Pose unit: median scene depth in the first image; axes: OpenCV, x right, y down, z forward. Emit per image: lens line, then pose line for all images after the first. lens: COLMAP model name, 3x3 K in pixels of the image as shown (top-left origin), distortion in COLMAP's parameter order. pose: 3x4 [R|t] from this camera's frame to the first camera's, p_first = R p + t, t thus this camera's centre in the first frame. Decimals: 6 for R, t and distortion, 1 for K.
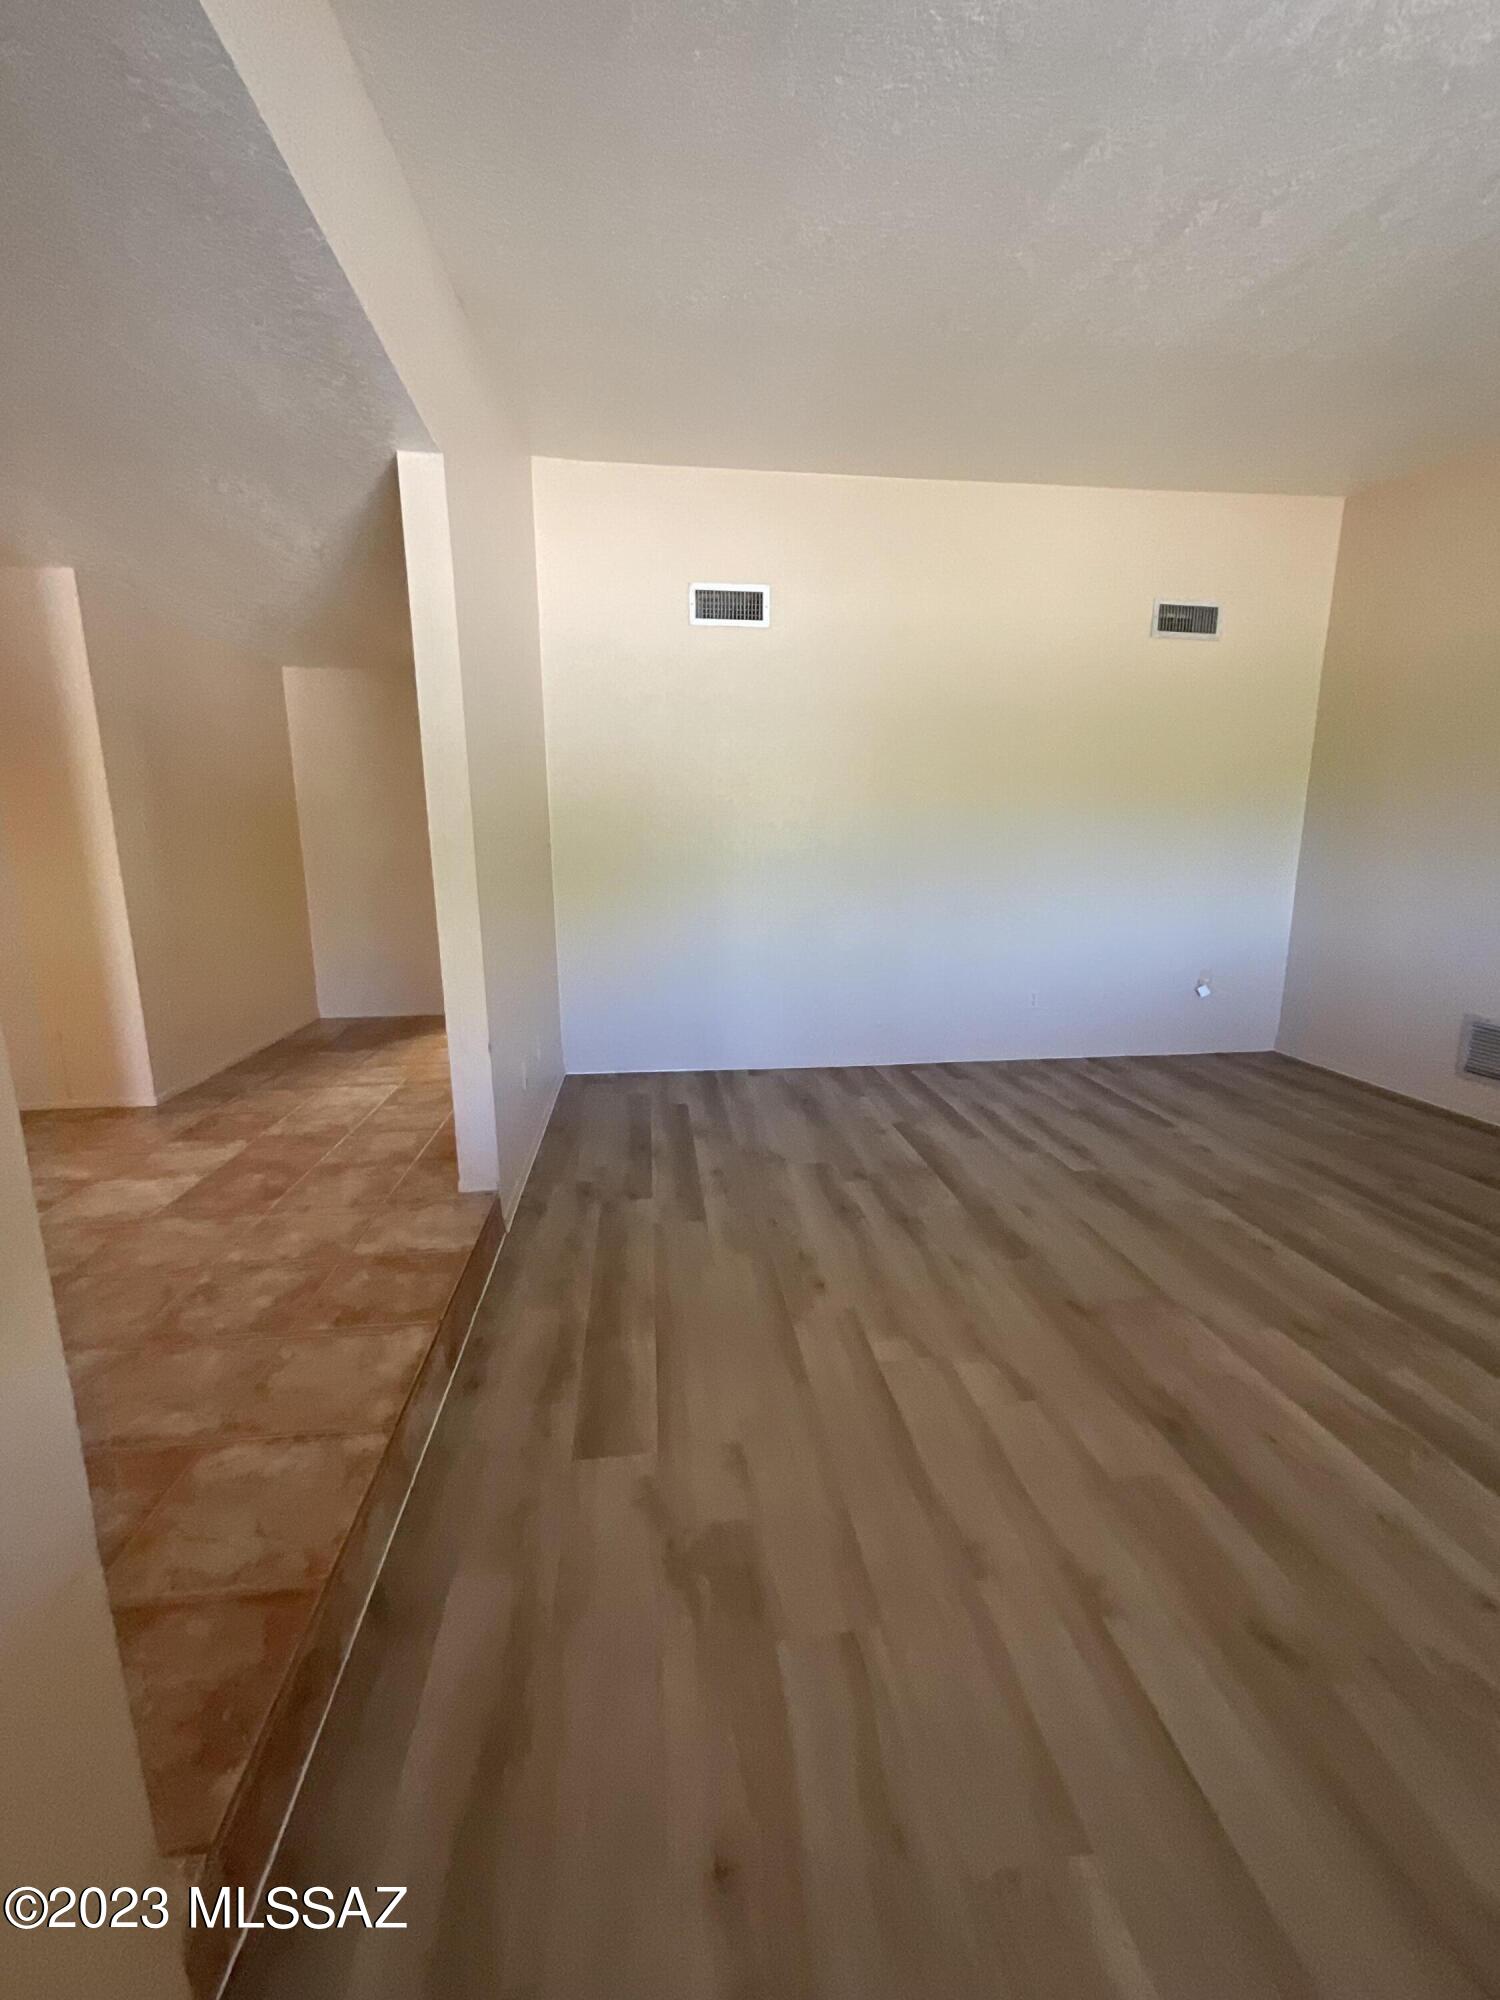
lens RADIAL K [[806.7, 0, 742.0], [0, 806.7, 983.8], [0, 0, 1]] dist [0.003099, -0.002163]
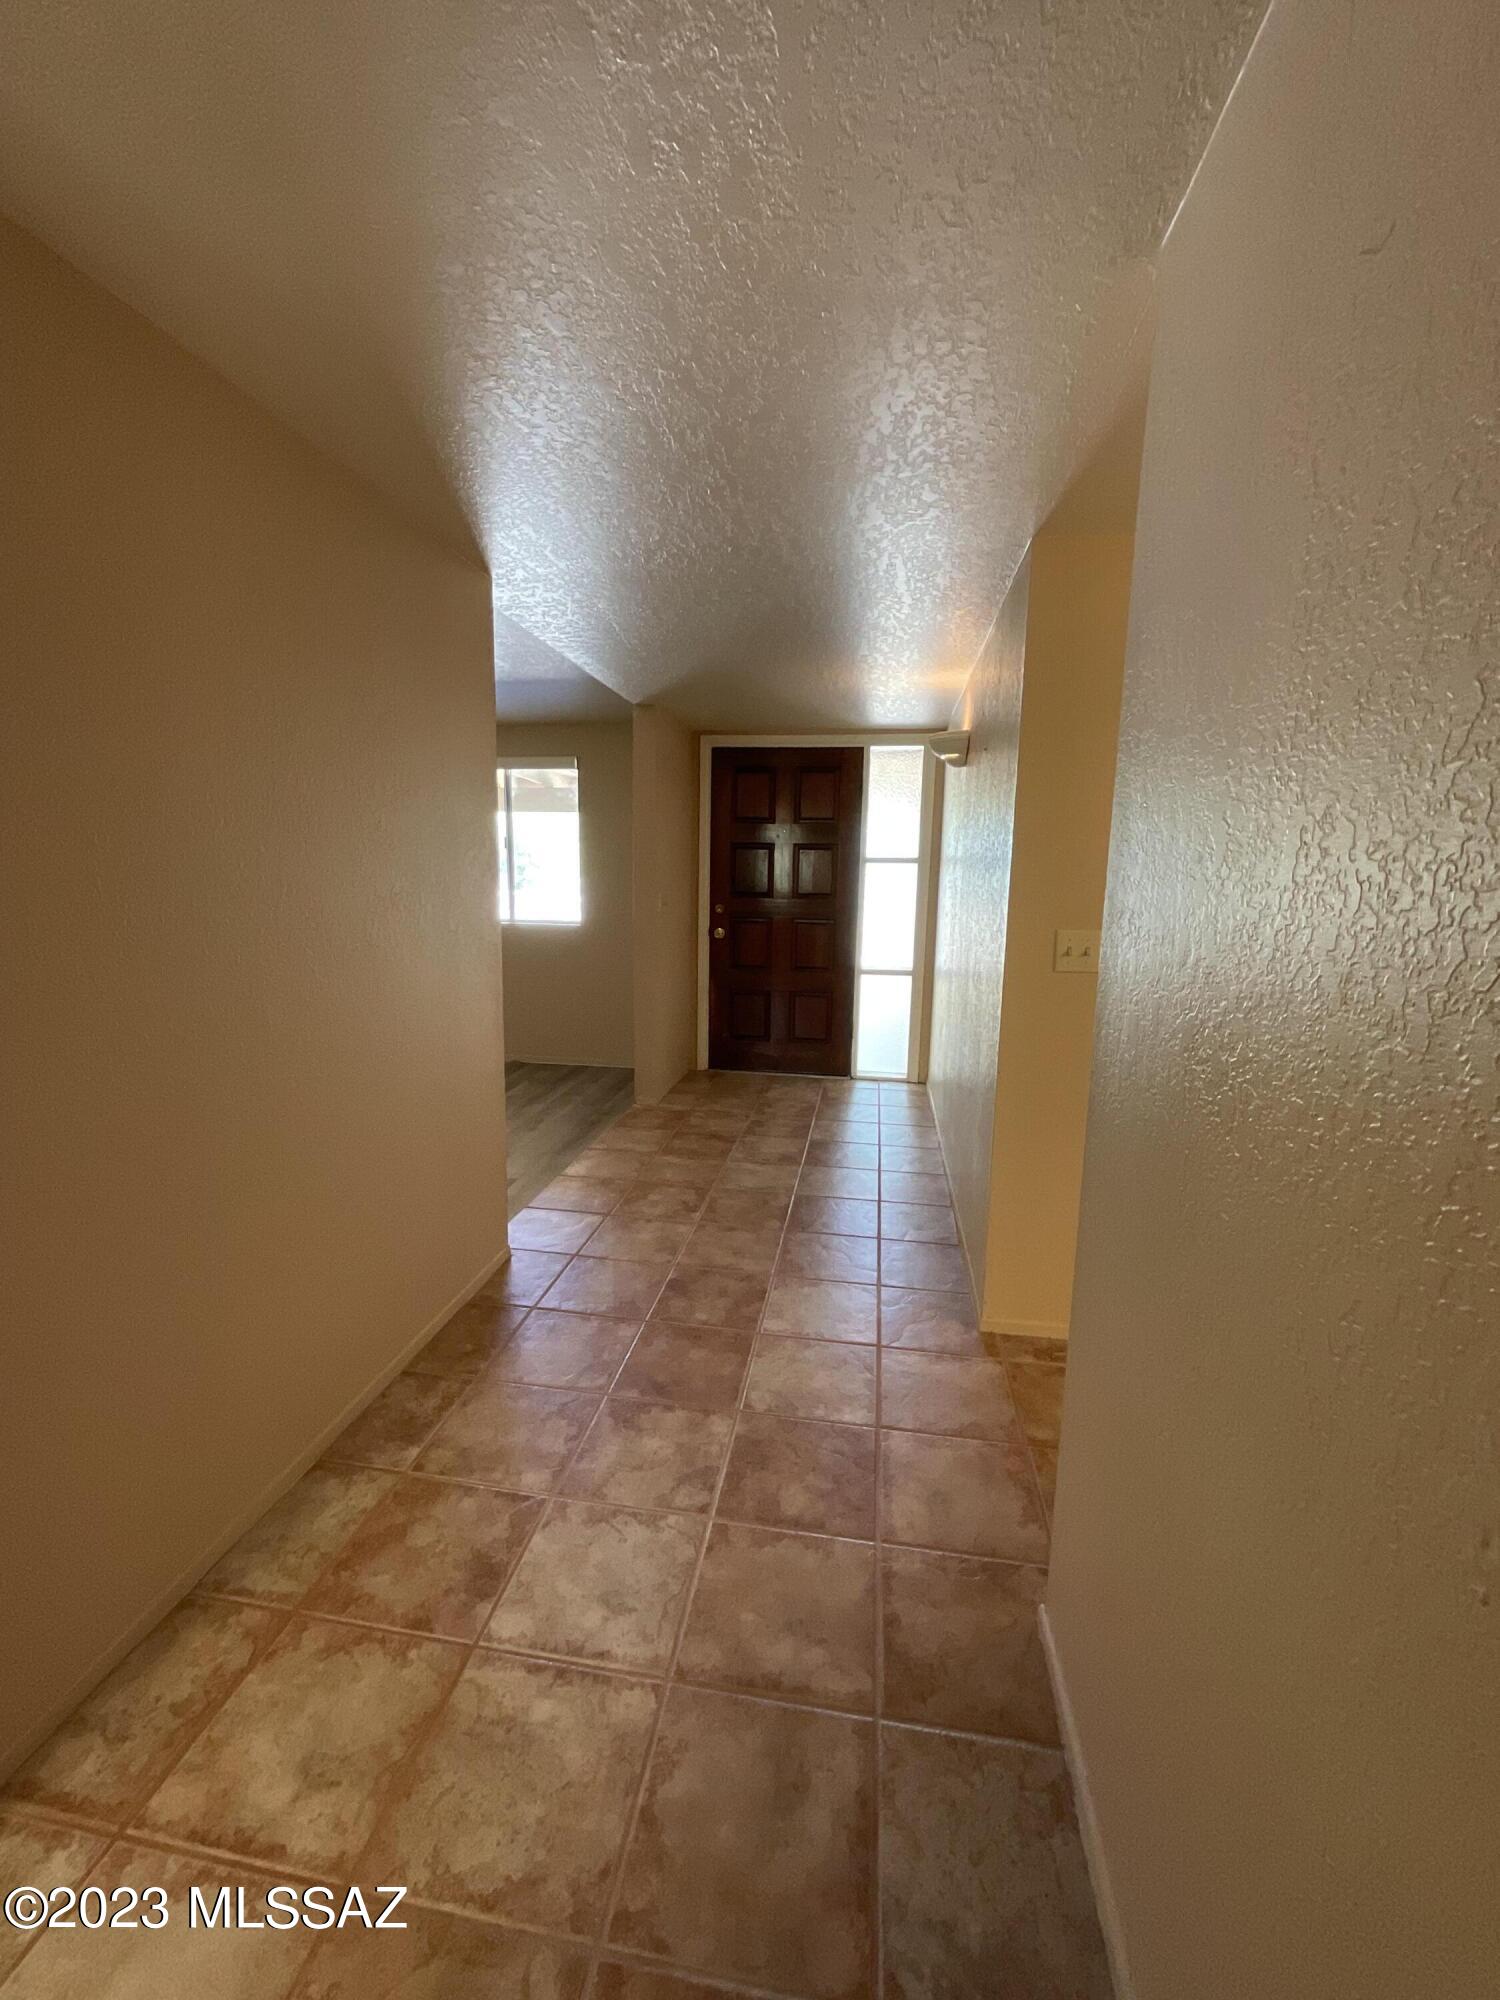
lens RADIAL K [[806.7, 0, 745.3], [0, 806.7, 1008.8], [0, 0, 1]] dist [0.003099, -0.002163]
pose [[-0.962297, -0.058577, 0.265618, -0.826006], [0.034675, 0.942149, 0.333396, -0.351765], [-0.269781, 0.330037, -0.904596, 1.606892]]
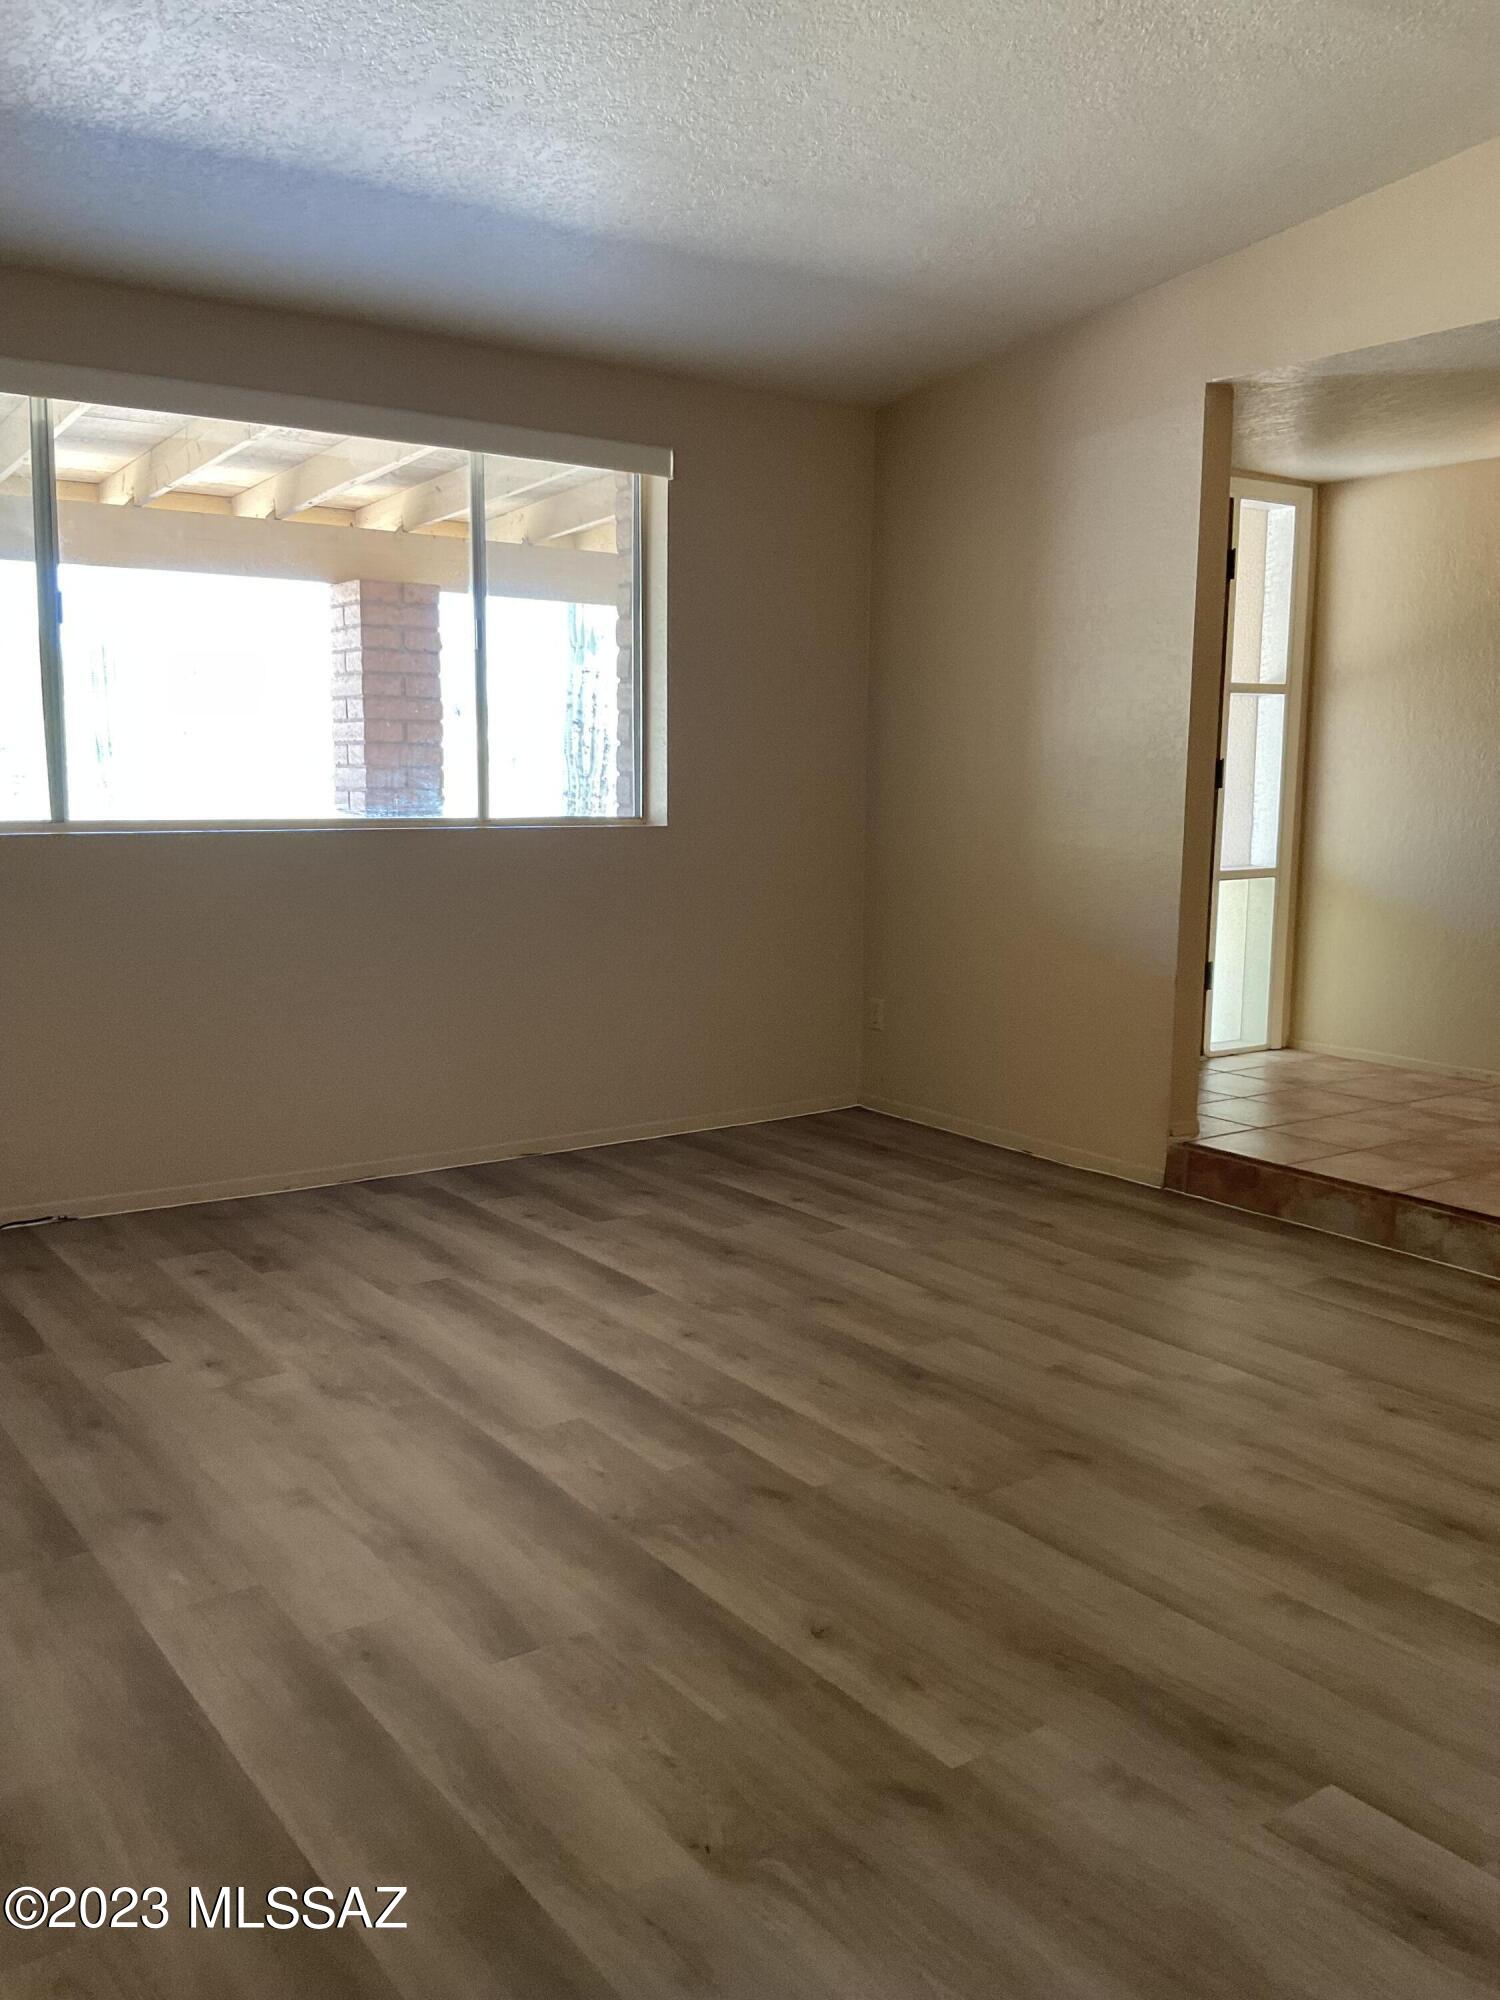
lens RADIAL K [[1651.1, 0, 738.9], [0, 1651.1, 1001.4], [0, 0, 1]] dist [0.042732, -0.088630]
pose [[-0.878283, 0.060169, -0.474340, 0.986320], [-0.092216, 0.952110, 0.291519, -0.245995], [0.469164, 0.299778, -0.830673, 1.463072]]
